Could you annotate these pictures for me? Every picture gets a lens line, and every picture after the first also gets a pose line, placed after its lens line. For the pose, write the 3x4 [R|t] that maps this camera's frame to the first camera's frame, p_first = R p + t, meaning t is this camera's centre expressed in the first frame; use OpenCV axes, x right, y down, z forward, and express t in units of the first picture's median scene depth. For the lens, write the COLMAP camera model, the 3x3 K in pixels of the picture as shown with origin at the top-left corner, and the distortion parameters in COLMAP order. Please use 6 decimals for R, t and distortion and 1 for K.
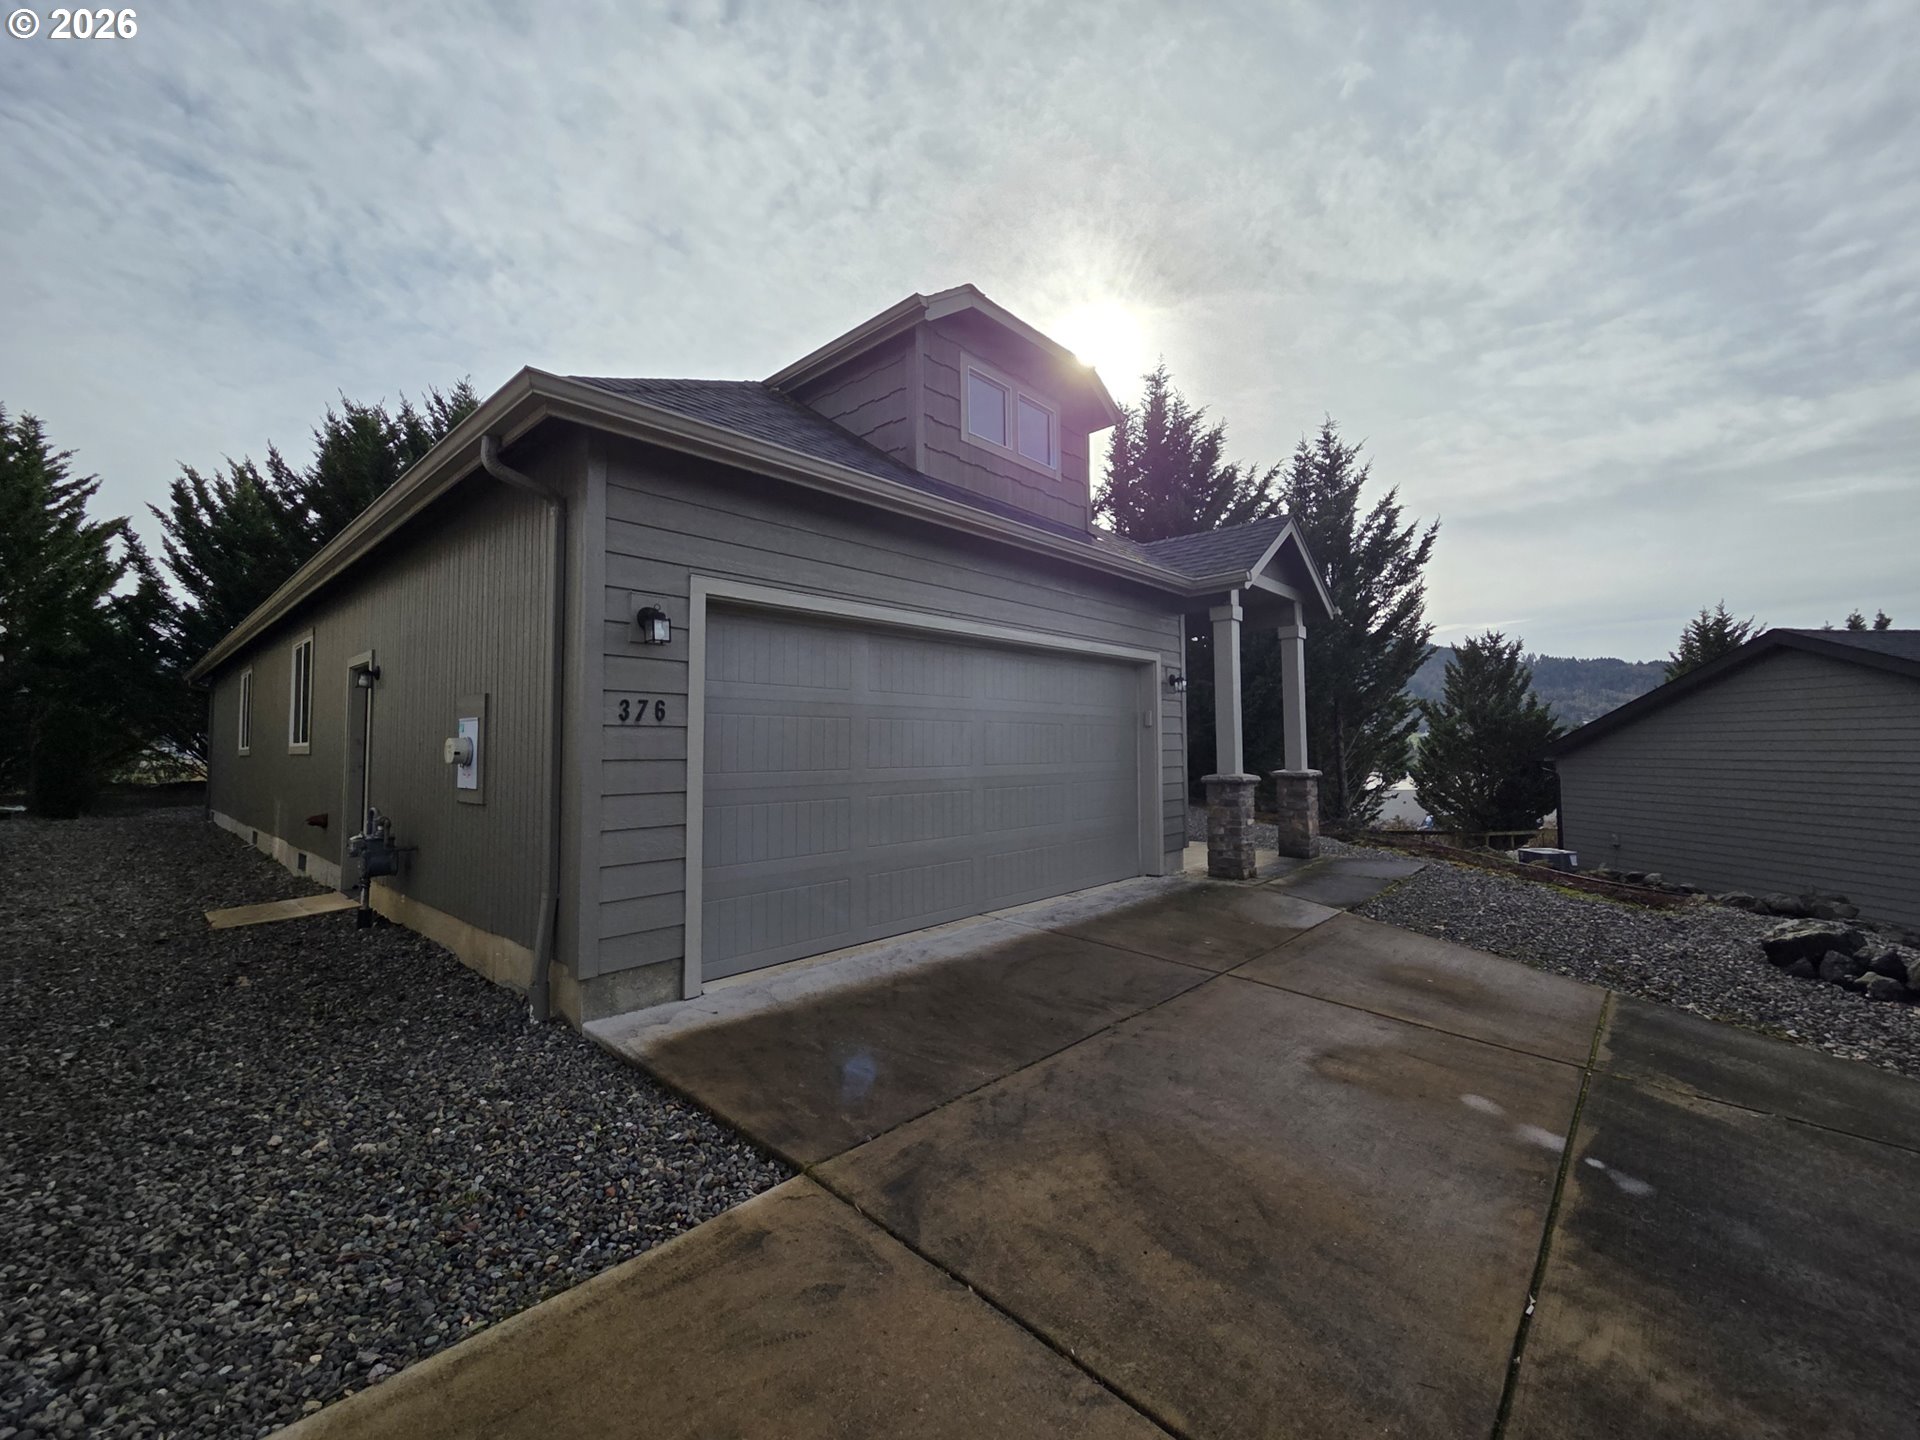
lens RADIAL K [[785.3, 0, 961.5], [0, 785.3, 719.5], [0, 0, 1]] dist [-0.001649, 0.002354]
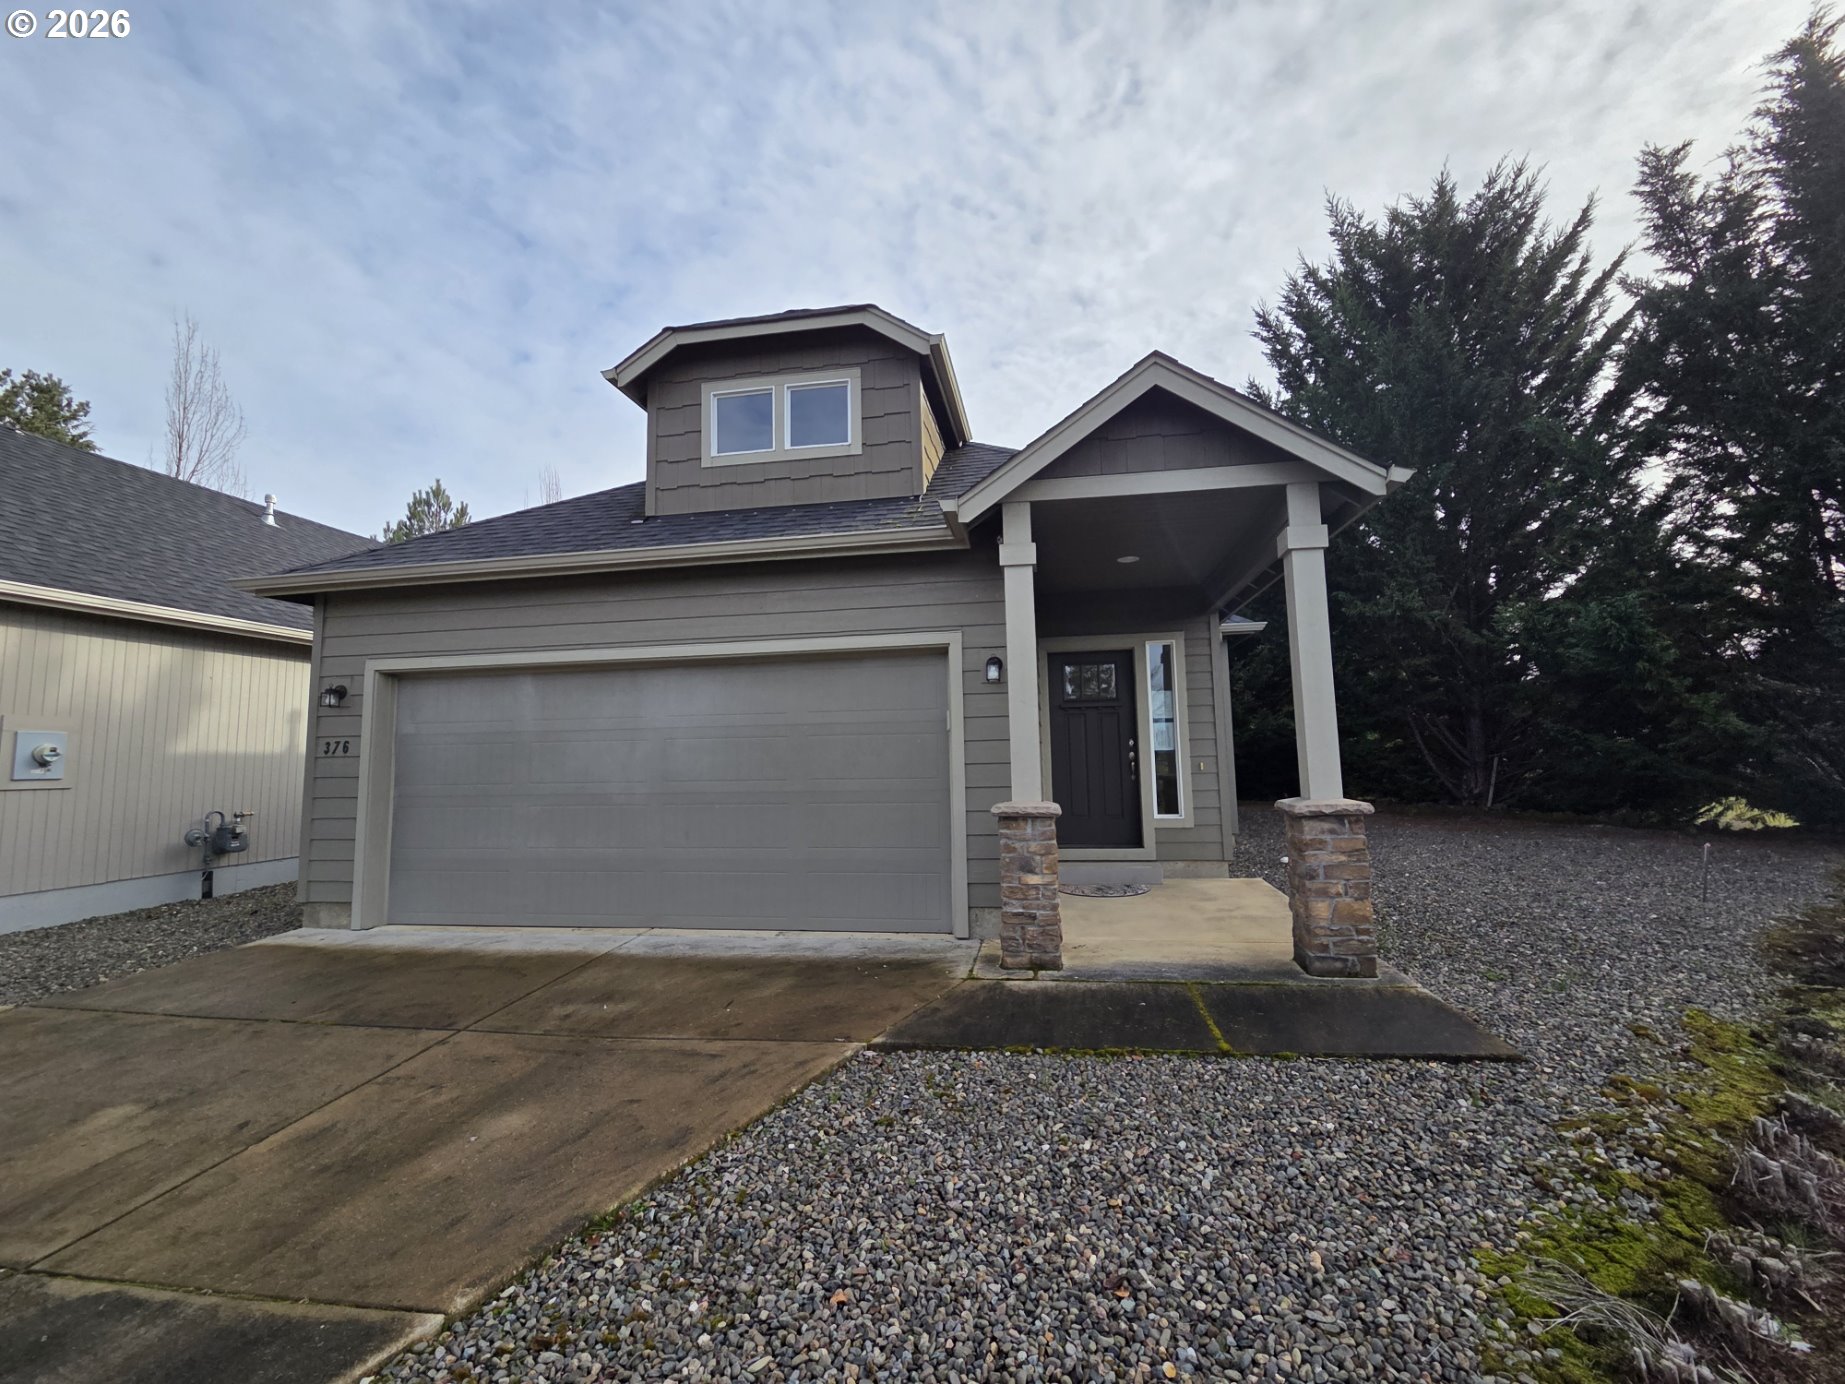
lens RADIAL K [[754.6, 0, 928.3], [0, 754.6, 684.2], [0, 0, 1]] dist [-0.001649, 0.002354]
pose [[0.550550, -0.079467, -0.831011, 1.139722], [0.047807, 0.996827, -0.063651, 0.011600], [0.833432, -0.004685, 0.552602, 0.812636]]
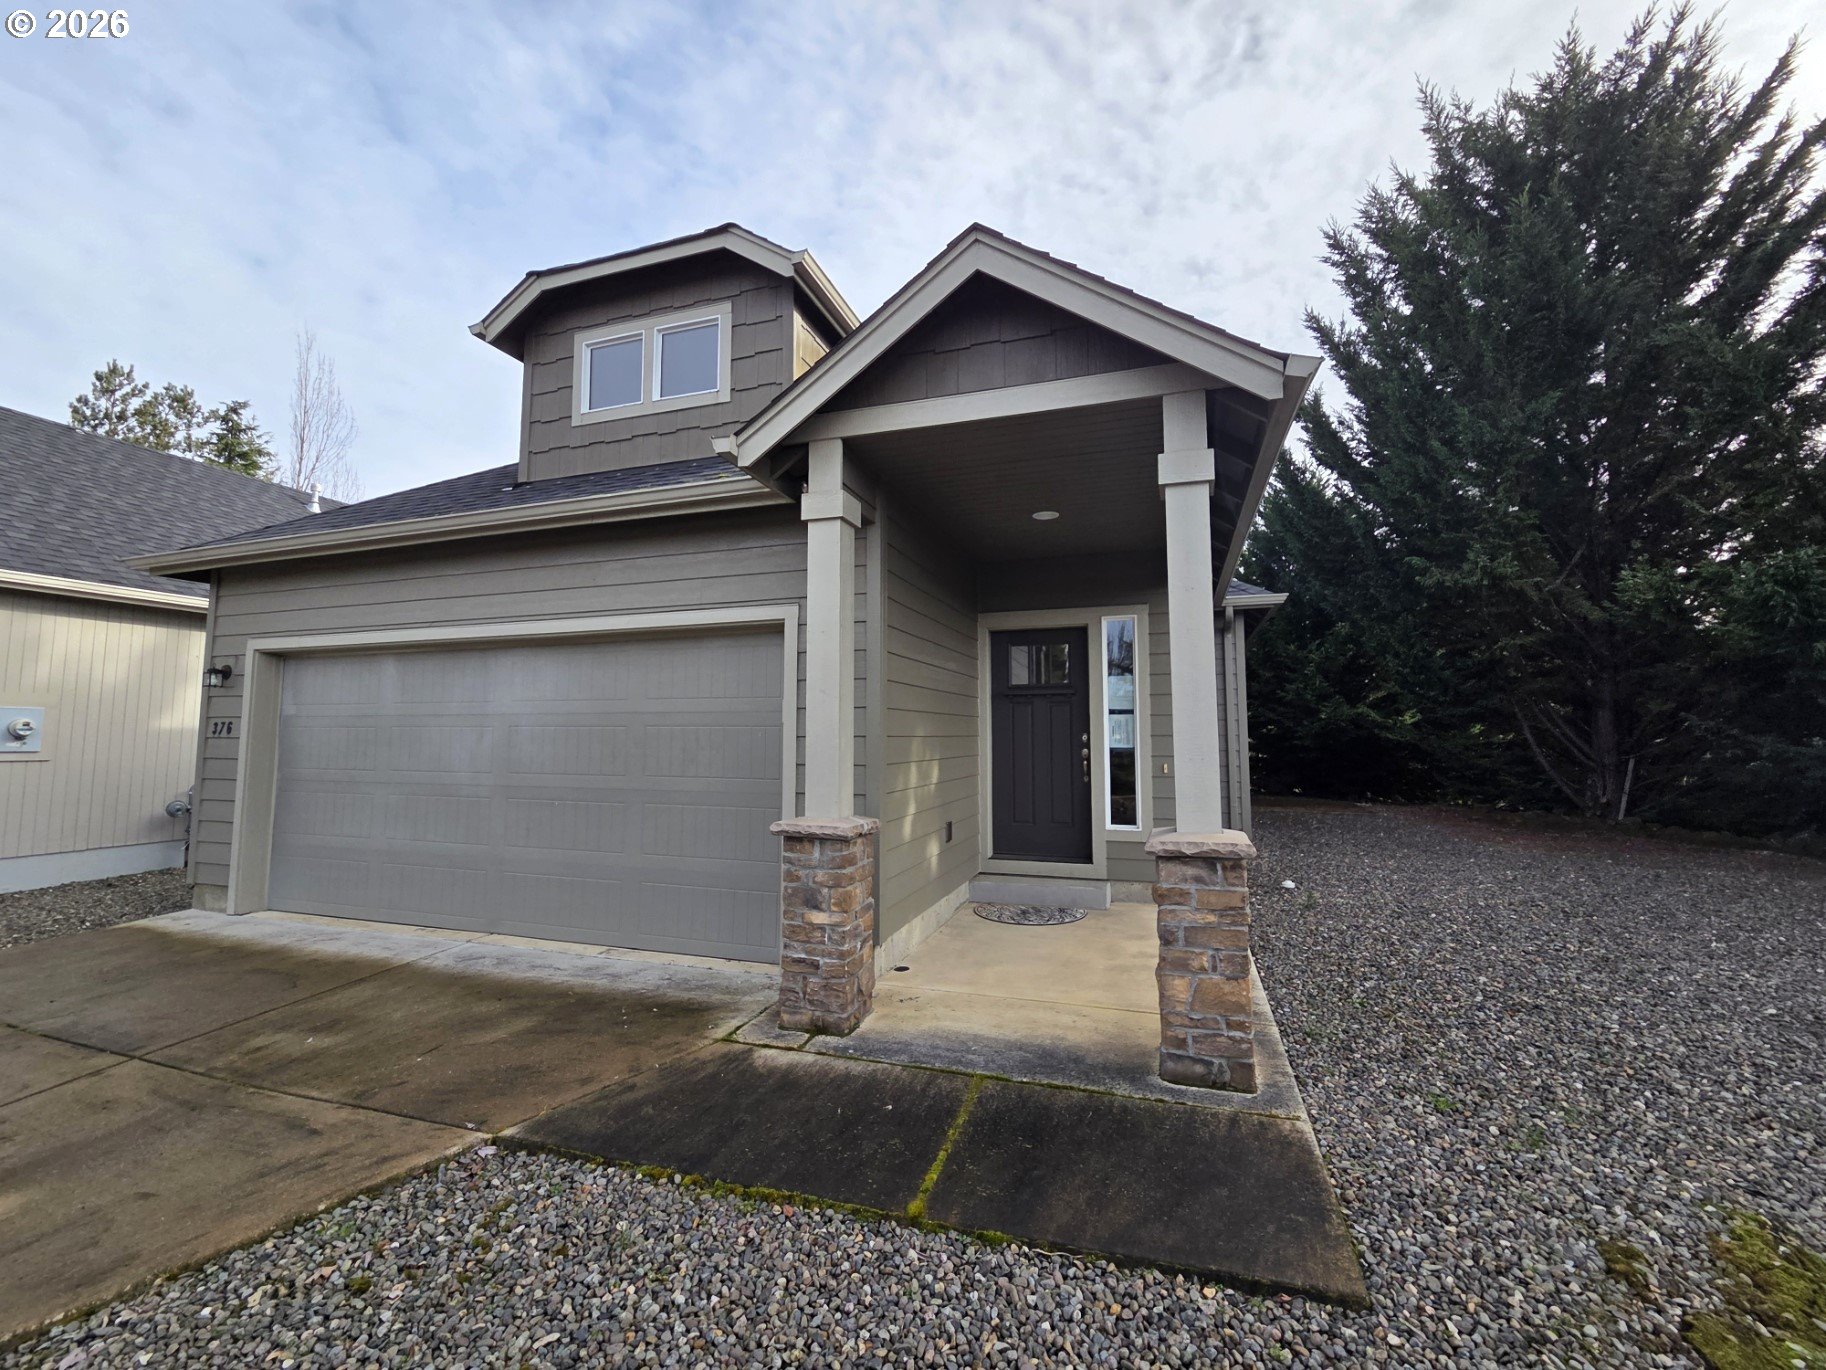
lens RADIAL K [[746.9, 0, 918.0], [0, 746.9, 677.3], [0, 0, 1]] dist [-0.001649, 0.002354]
pose [[0.410706, -0.060696, -0.909745, 1.132373], [0.031939, 0.998127, -0.052174, 0.007278], [0.911208, -0.007628, 0.411875, 1.176736]]
